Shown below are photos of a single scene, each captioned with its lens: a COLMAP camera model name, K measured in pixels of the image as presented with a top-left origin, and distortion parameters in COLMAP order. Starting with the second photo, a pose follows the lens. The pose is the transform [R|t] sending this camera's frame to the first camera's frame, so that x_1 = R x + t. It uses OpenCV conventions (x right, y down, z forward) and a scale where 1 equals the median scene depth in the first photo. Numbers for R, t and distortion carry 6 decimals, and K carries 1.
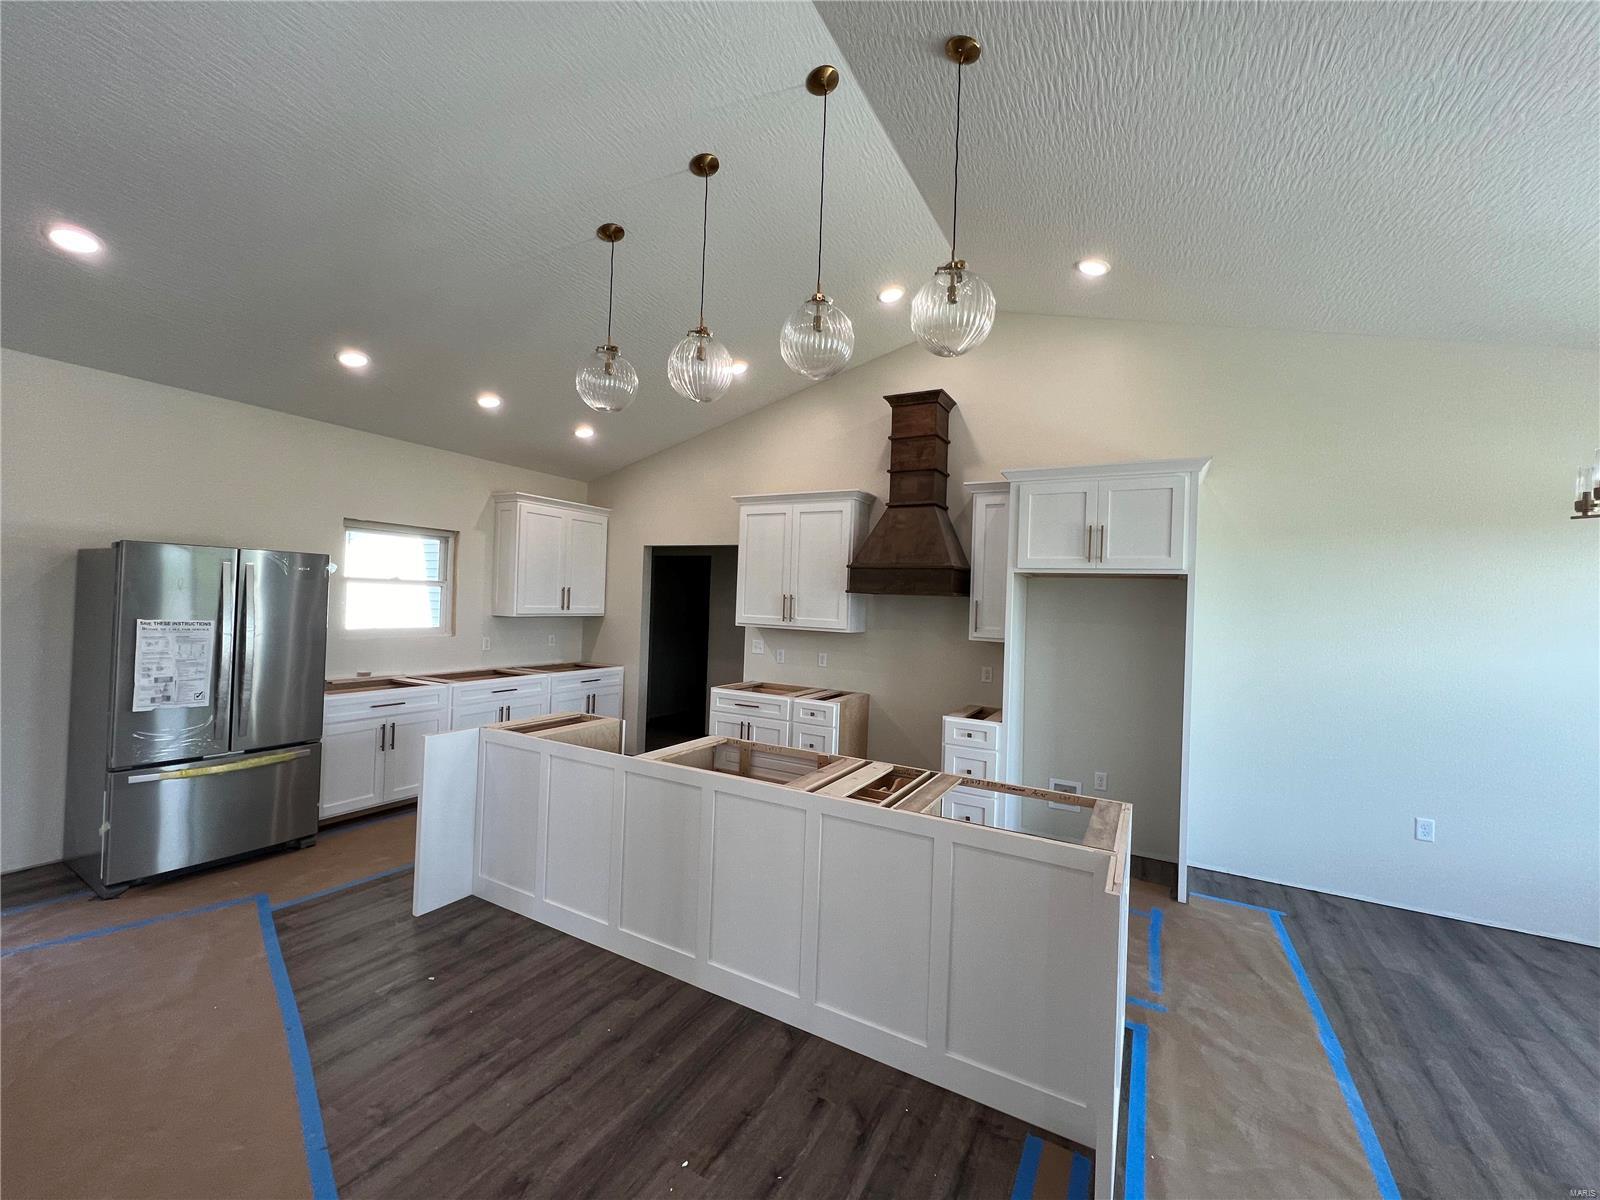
lens RADIAL K [[639.5, 0, 803.9], [0, 639.5, 598.1], [0, 0, 1]] dist [-0.003432, 0.000195]
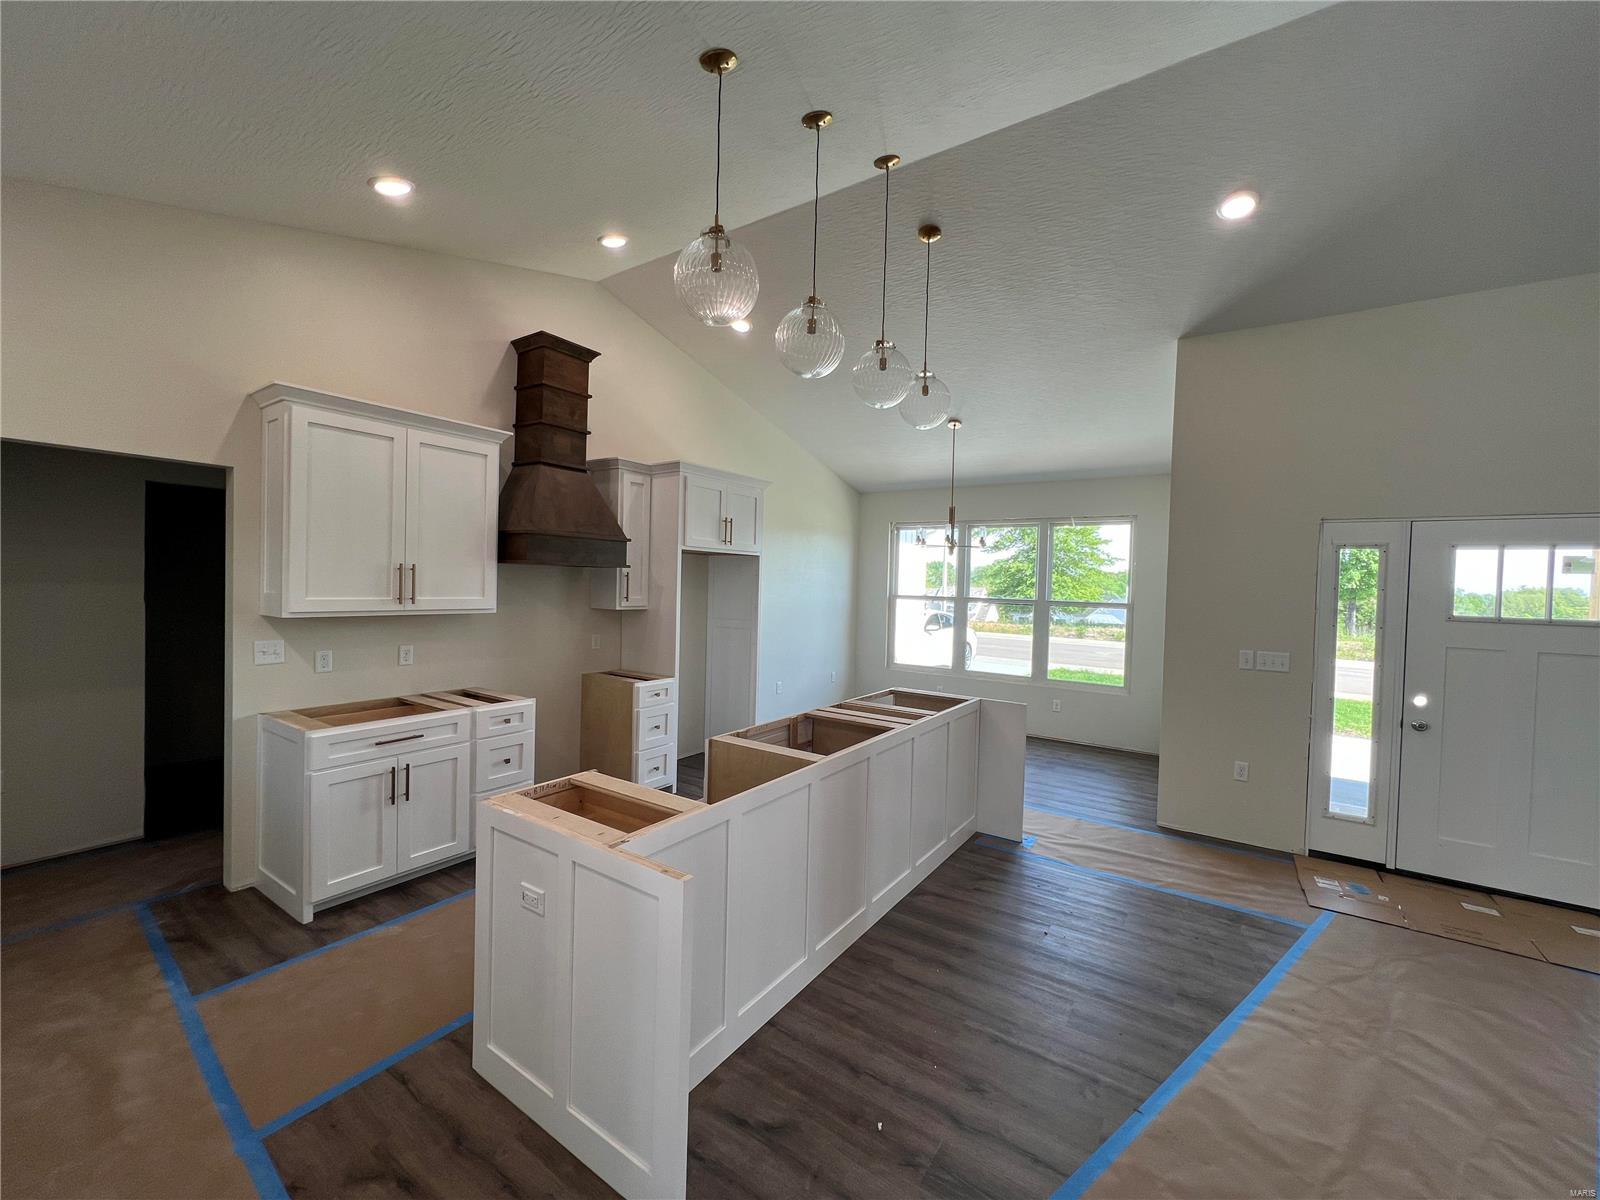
lens RADIAL K [[639.5, 0, 799.6], [0, 639.5, 595.2], [0, 0, 1]] dist [-0.003432, 0.000195]
pose [[0.088058, -0.046579, 0.995026, -0.756107], [-0.024494, 0.998503, 0.048909, -0.017002], [-0.995814, -0.028679, 0.086785, 0.620184]]
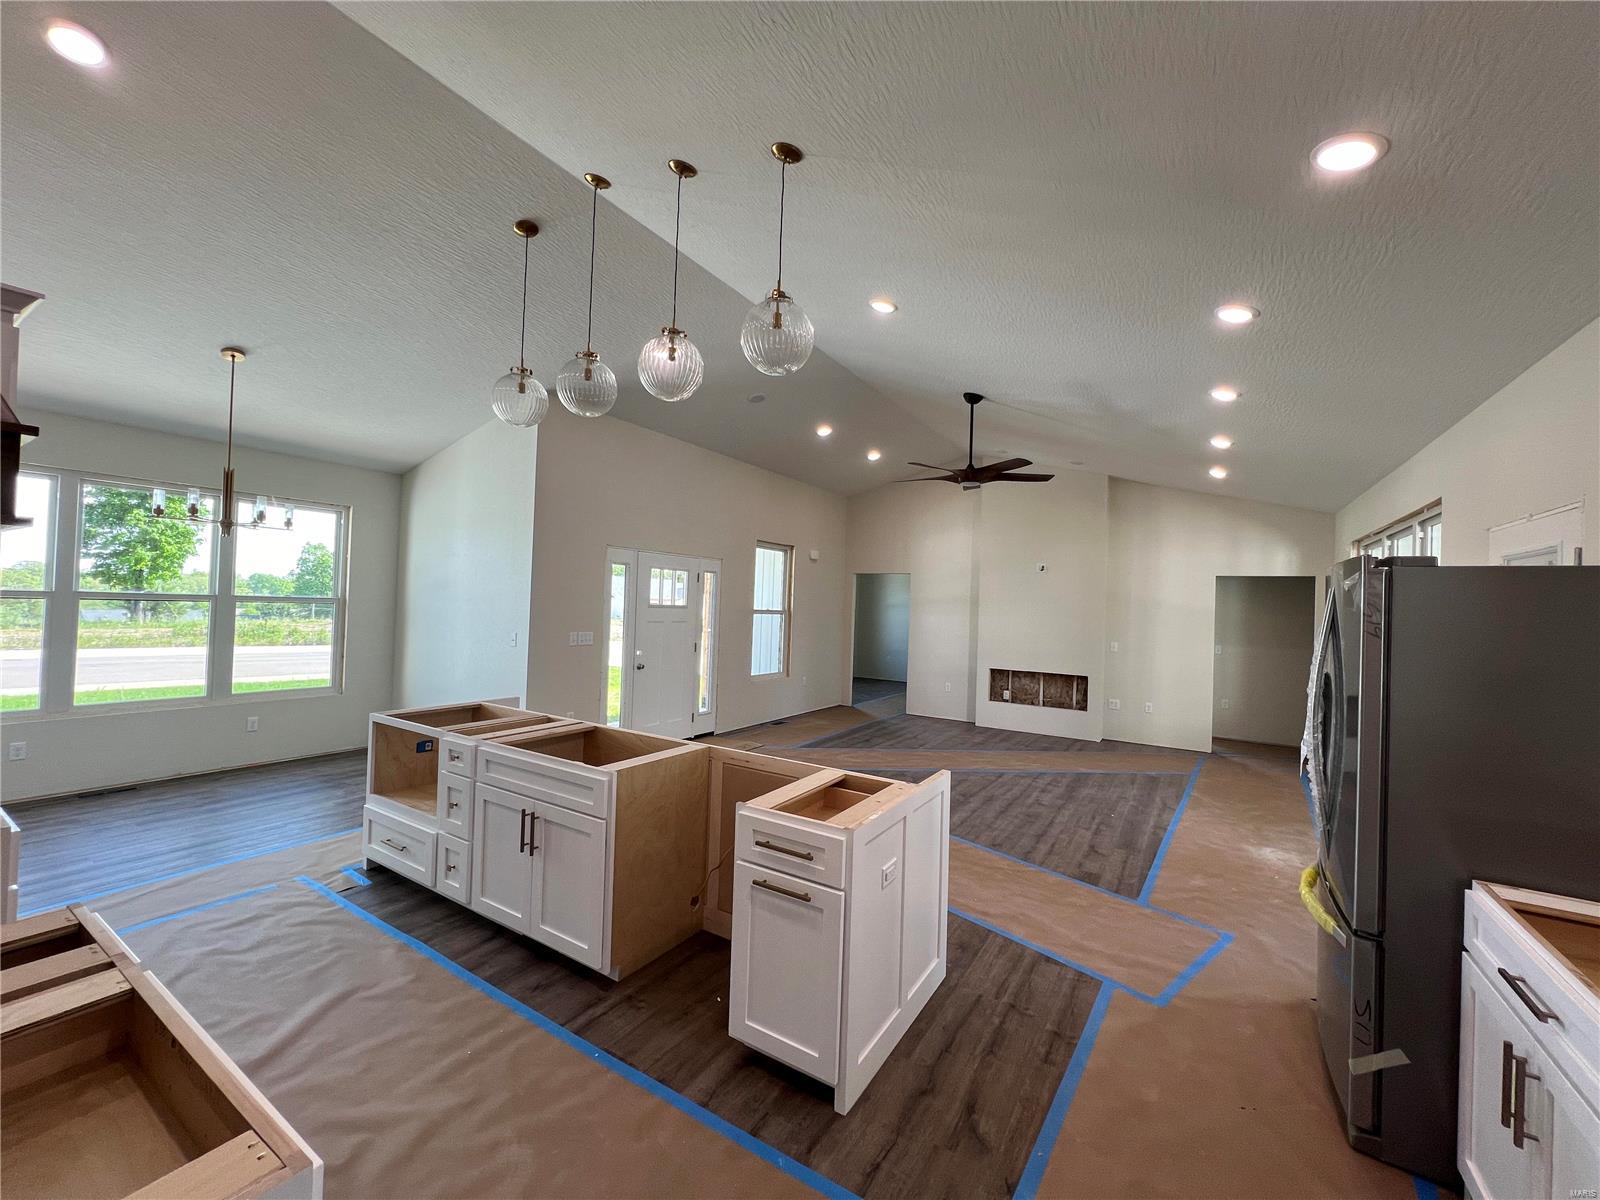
lens RADIAL K [[639.5, 0, 793.9], [0, 639.5, 595.2], [0, 0, 1]] dist [-0.003432, 0.000195]
pose [[-0.996793, -0.060967, 0.051837, 0.079492], [-0.061616, 0.998039, -0.011007, 0.017949], [-0.051064, -0.014166, -0.998595, 1.922208]]
